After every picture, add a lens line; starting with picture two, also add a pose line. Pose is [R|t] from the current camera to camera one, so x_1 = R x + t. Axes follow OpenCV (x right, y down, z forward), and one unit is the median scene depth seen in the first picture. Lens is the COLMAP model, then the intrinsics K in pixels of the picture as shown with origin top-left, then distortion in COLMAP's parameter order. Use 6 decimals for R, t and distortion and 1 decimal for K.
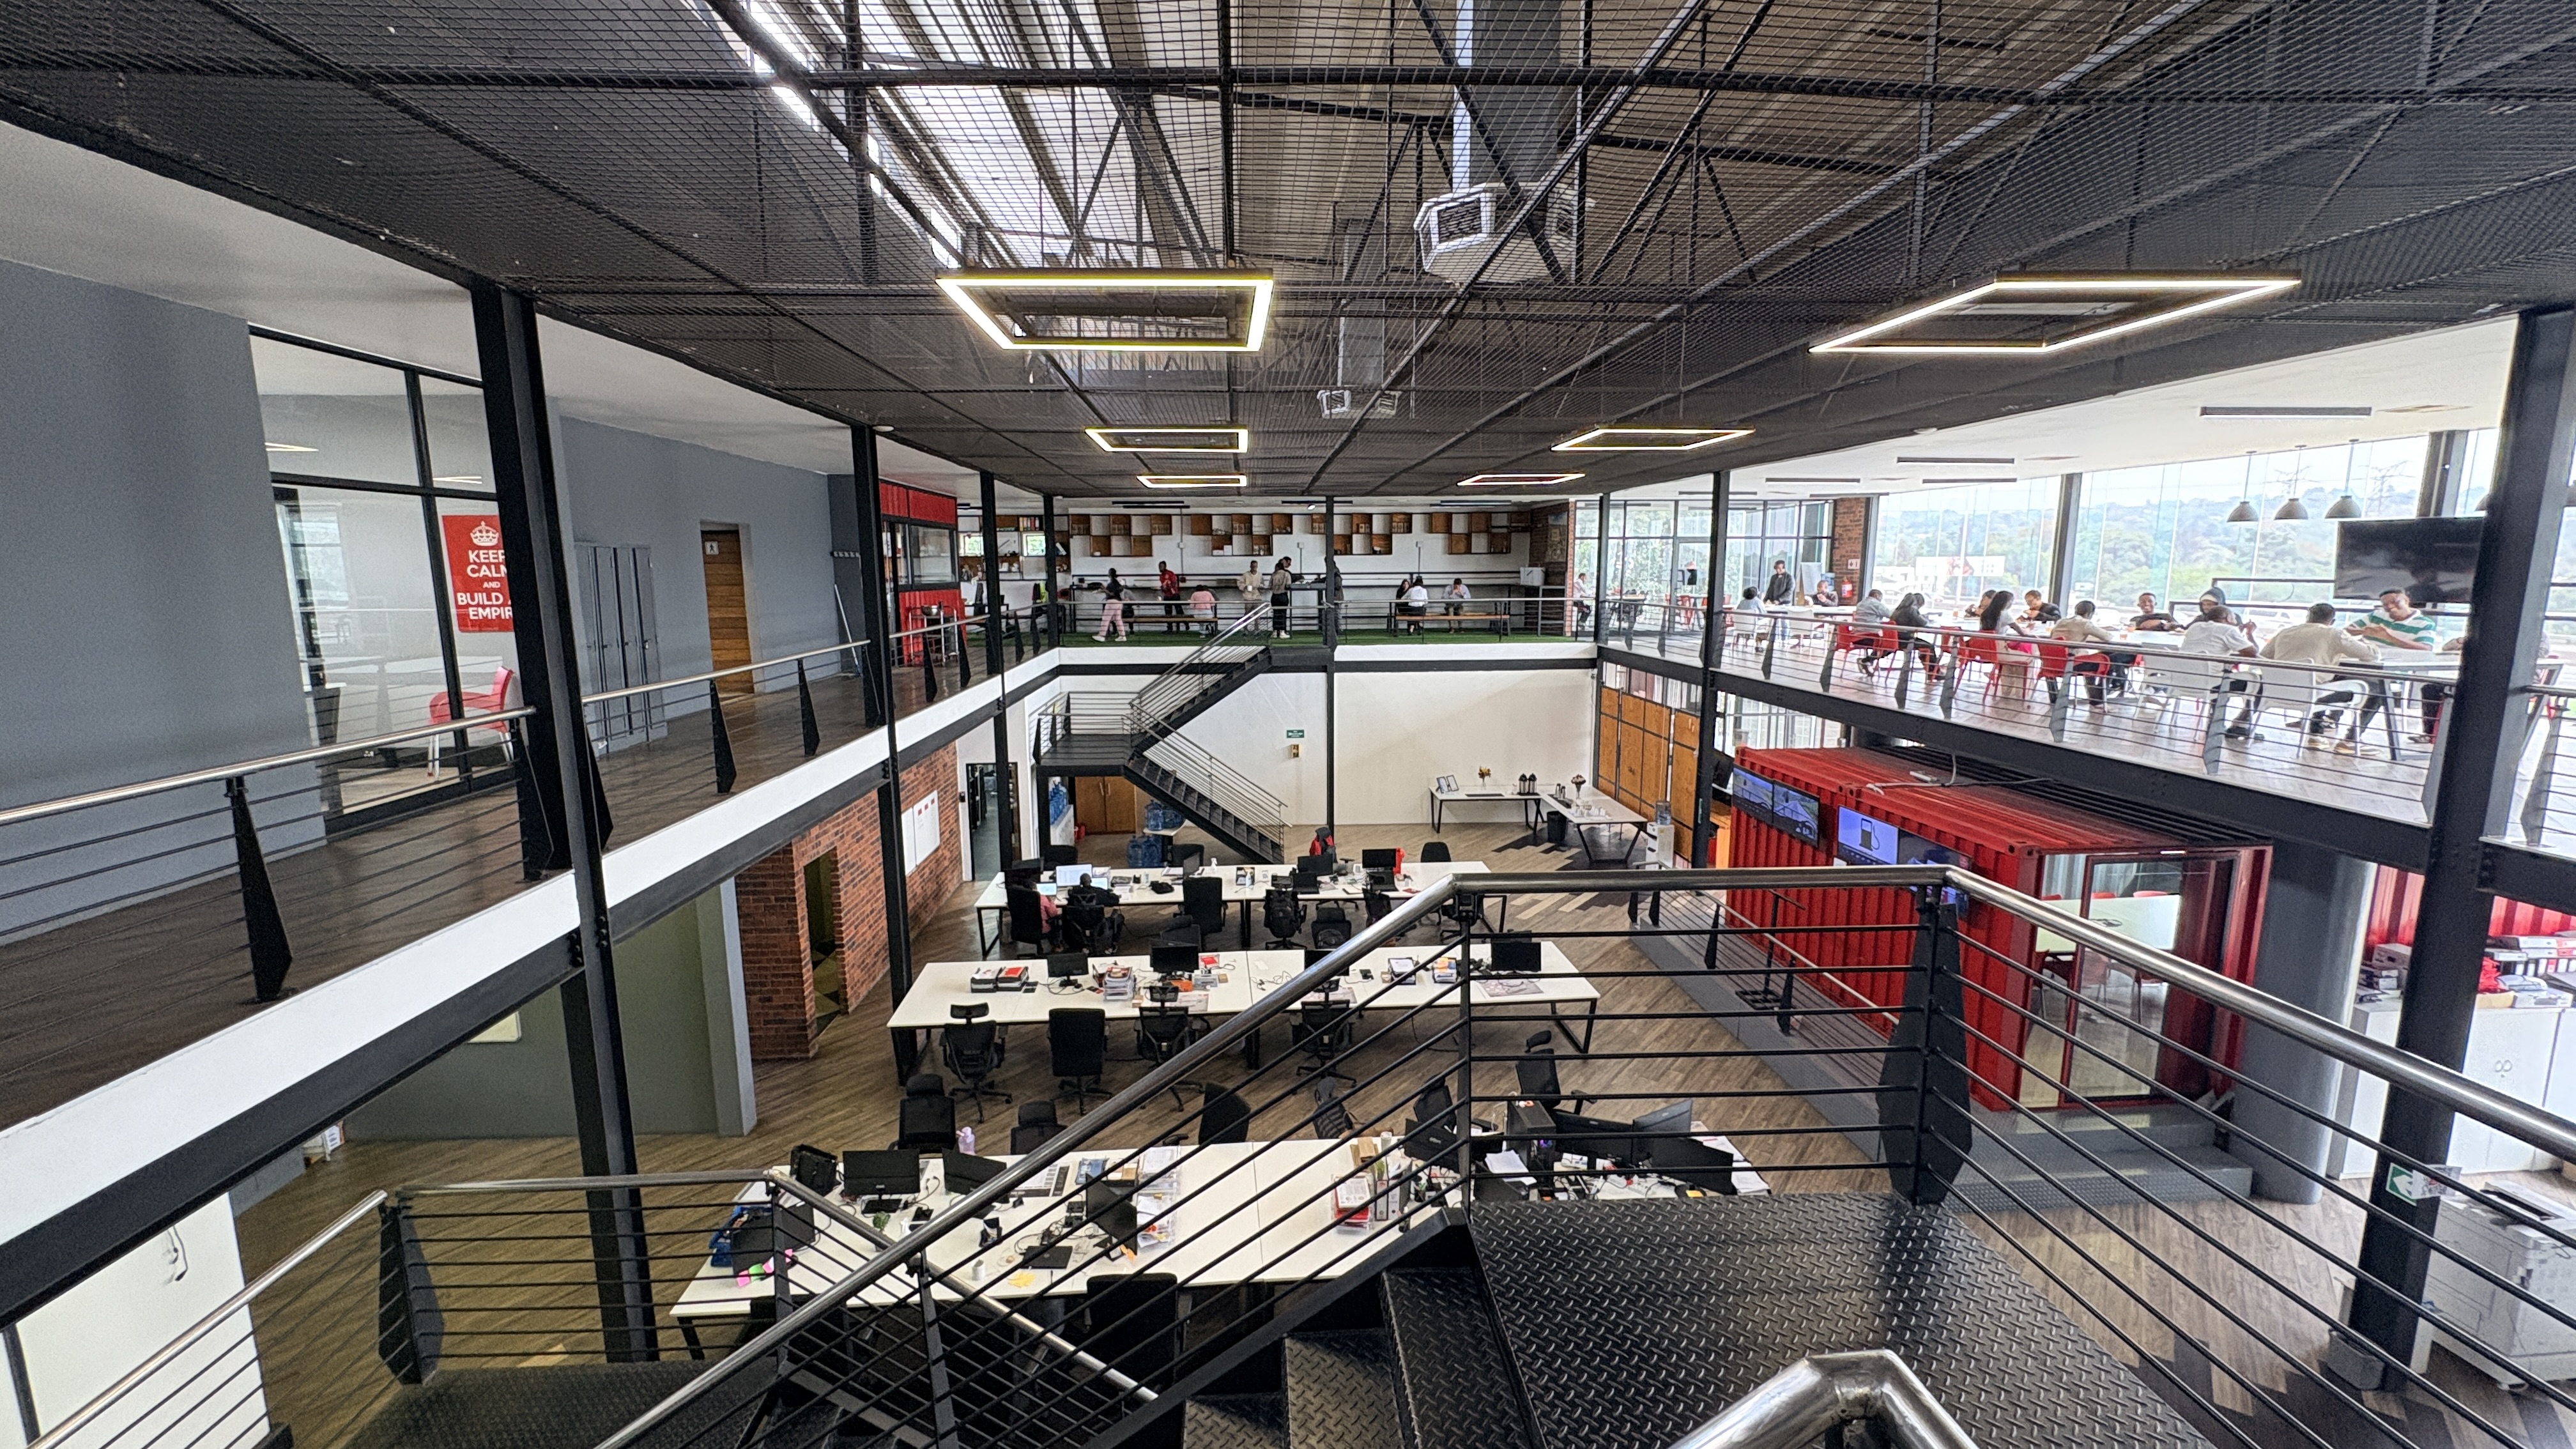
lens RADIAL K [[1024.3, 0, 1278.7], [0, 1024.3, 726.9], [0, 0, 1]] dist [-0.002108, 0.000063]
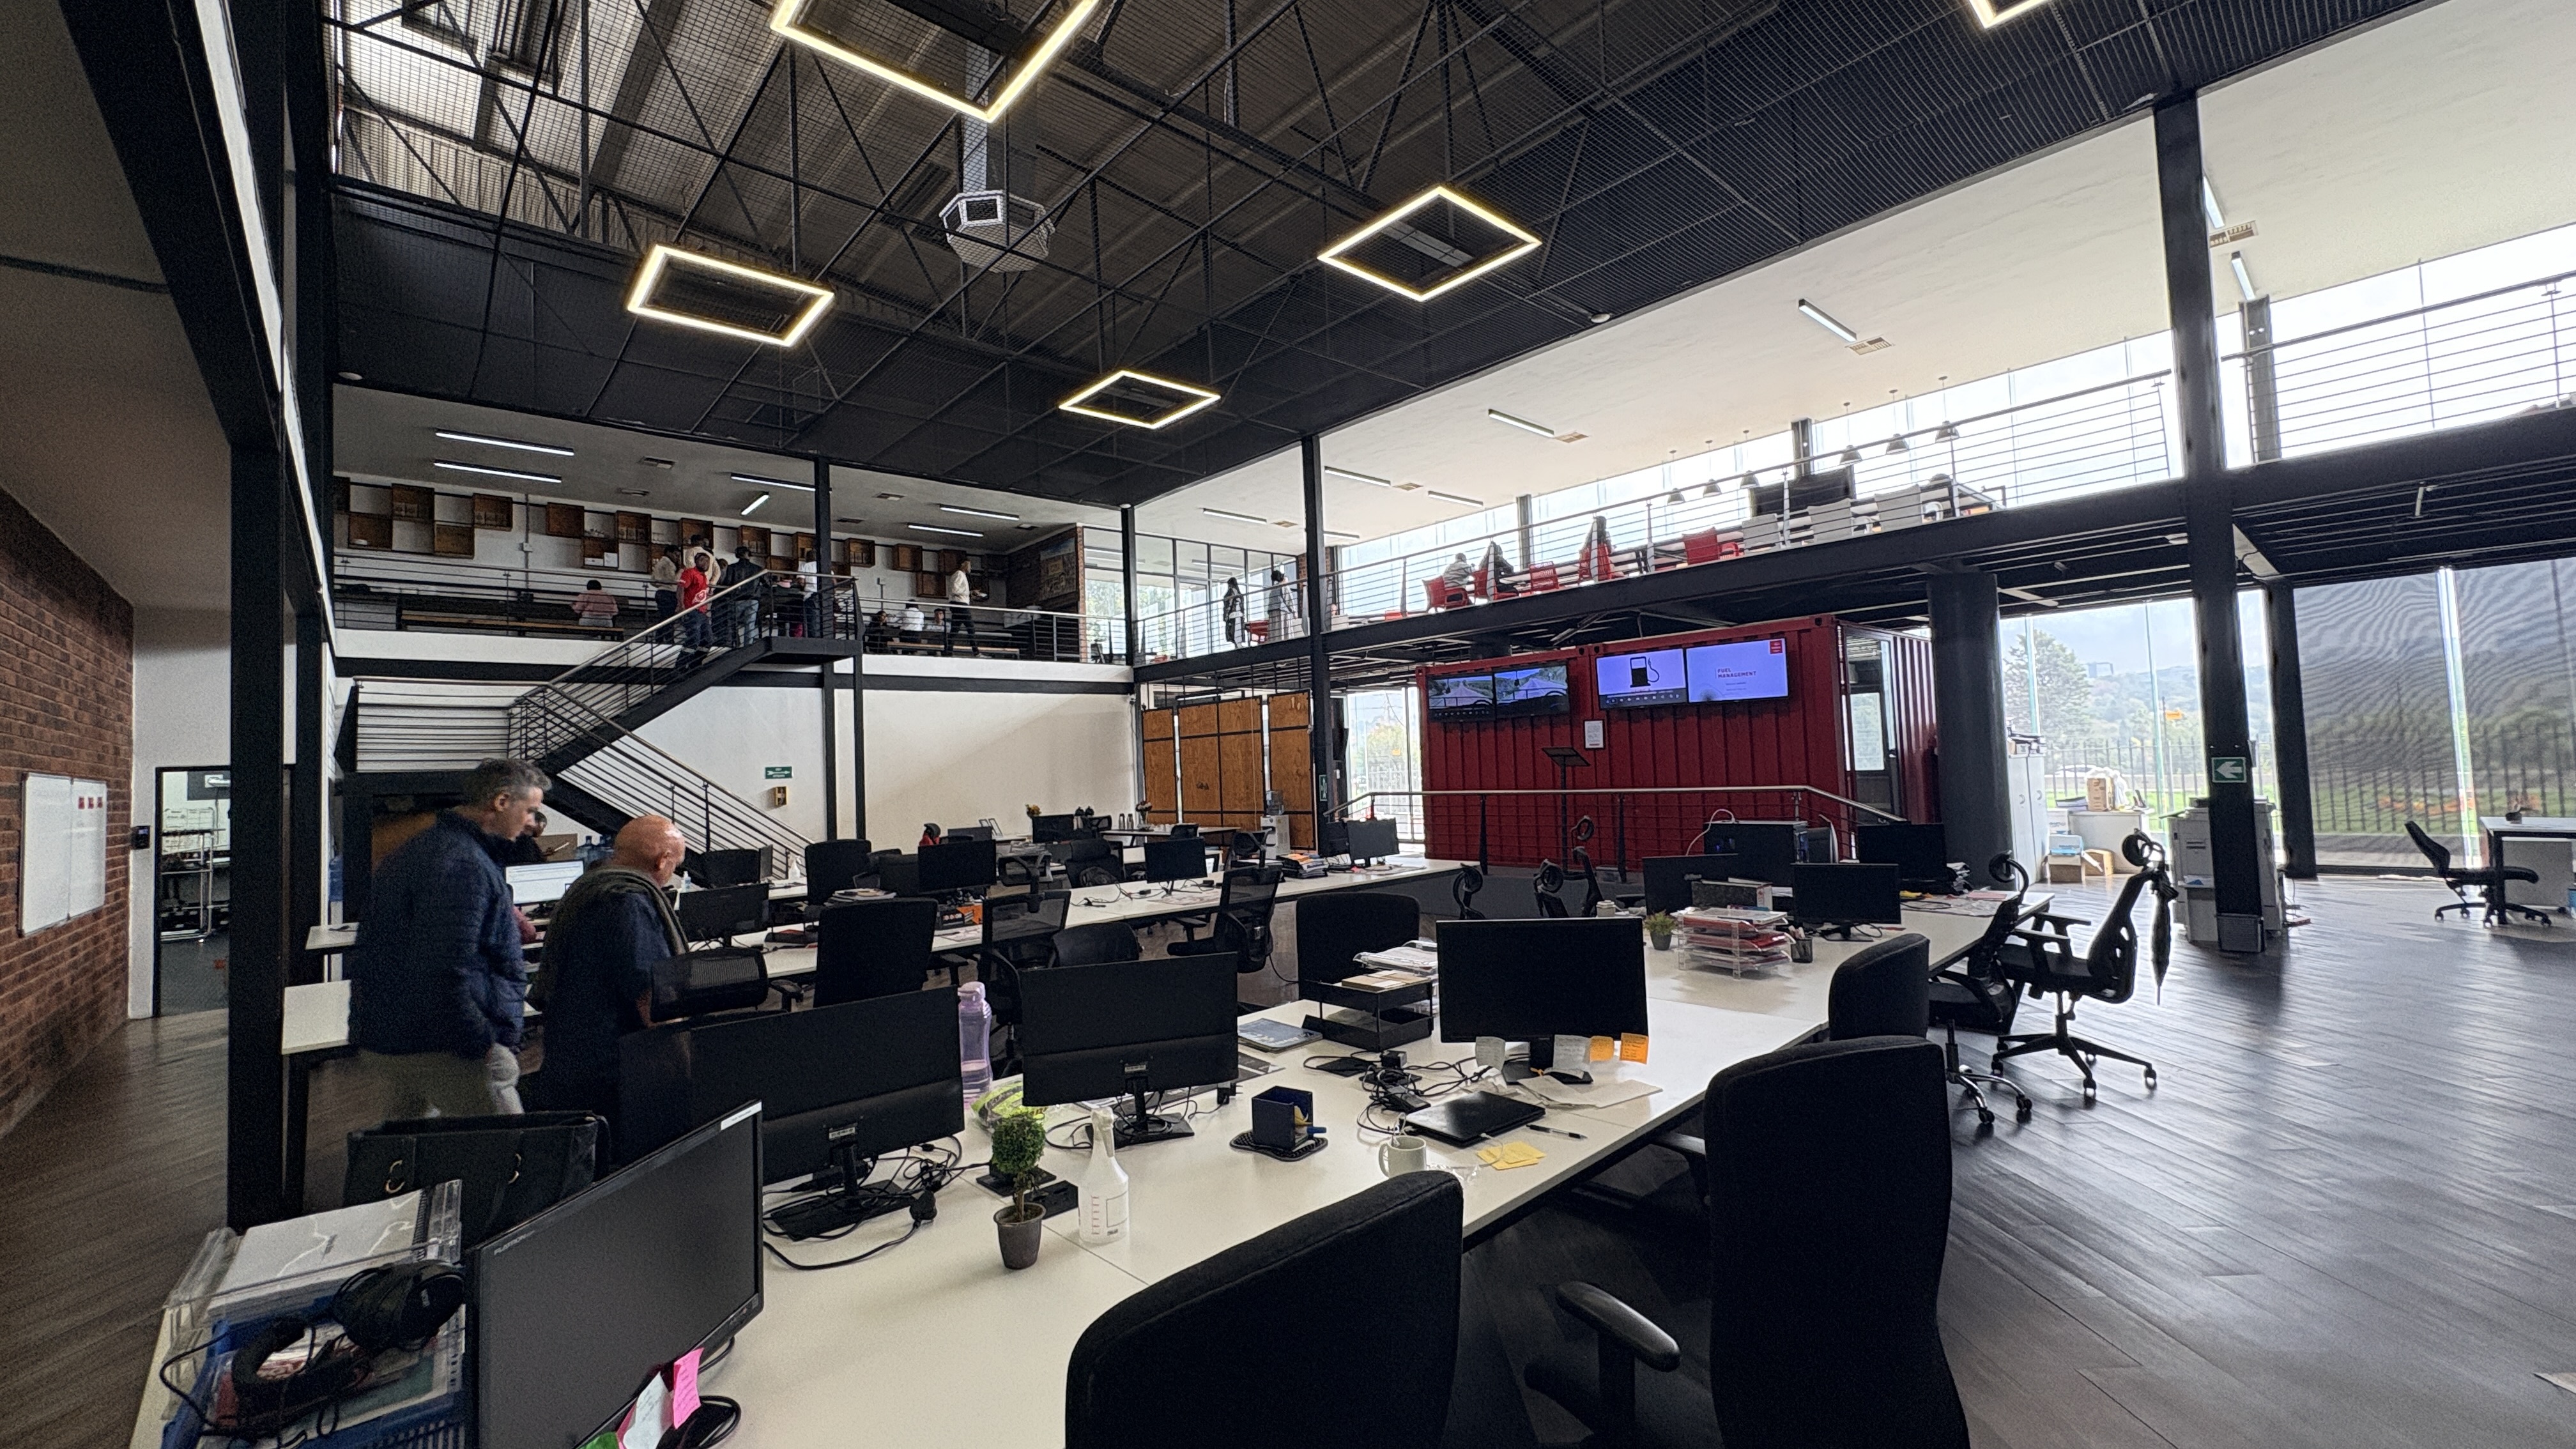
lens RADIAL K [[1024.3, 0, 1281.0], [0, 1024.3, 732.4], [0, 0, 1]] dist [-0.002108, 0.000063]
pose [[0.773672, 0.000028, 0.633586, -0.163354], [0.131544, 0.978203, -0.160672, 0.138835], [-0.619780, 0.207652, 0.756805, 0.238536]]
